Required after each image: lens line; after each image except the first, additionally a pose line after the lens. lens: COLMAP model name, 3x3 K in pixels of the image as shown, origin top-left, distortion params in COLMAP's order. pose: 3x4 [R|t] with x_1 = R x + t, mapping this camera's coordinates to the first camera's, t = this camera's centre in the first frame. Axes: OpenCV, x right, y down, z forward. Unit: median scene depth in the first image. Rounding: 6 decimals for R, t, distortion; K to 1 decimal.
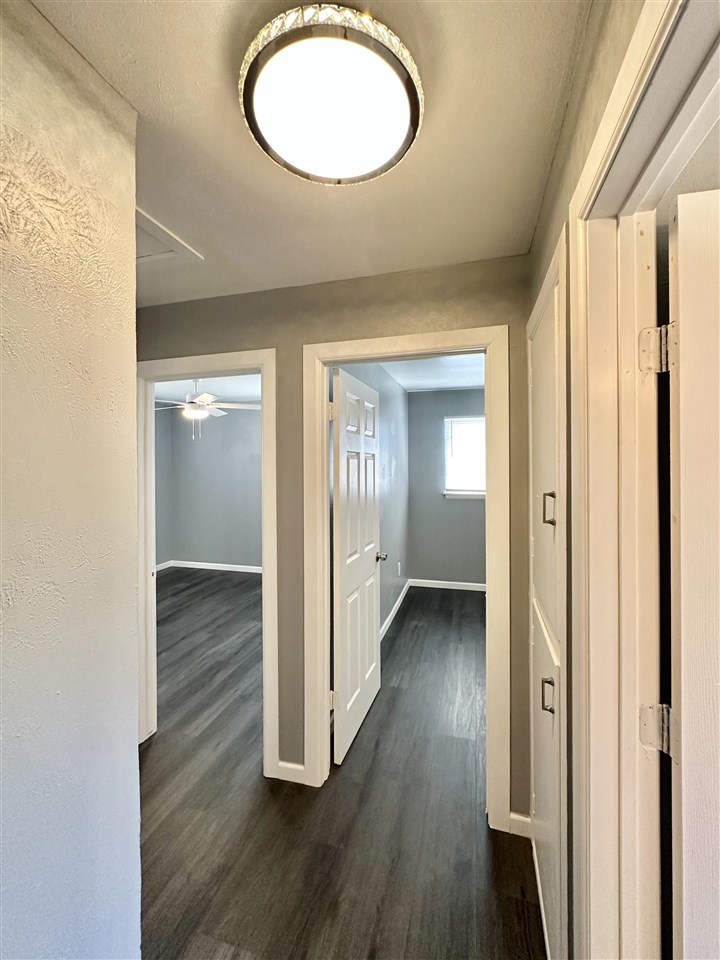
lens RADIAL K [[392.0, 0, 359.4], [0, 392.0, 467.8], [0, 0, 1]] dist [-0.001355, 0.000052]
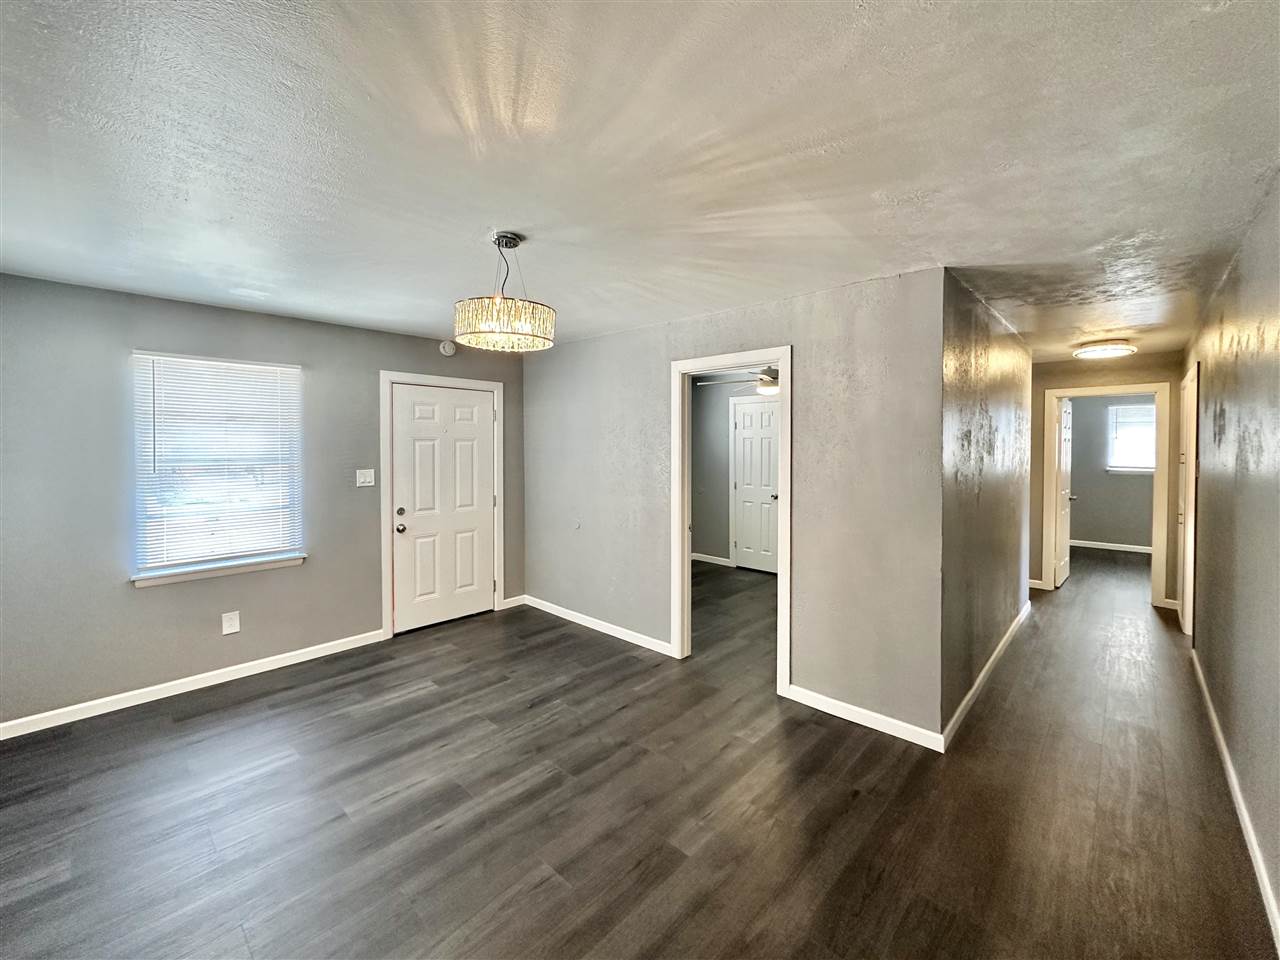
lens RADIAL K [[522.7, 0, 634.4], [0, 522.7, 453.3], [0, 0, 1]] dist [-0.001355, 0.000052]
pose [[0.890890, 0.010280, -0.454104, -0.356842], [-0.001583, 0.999808, 0.019528, -0.013010], [0.454217, -0.016678, 0.890735, -1.103387]]
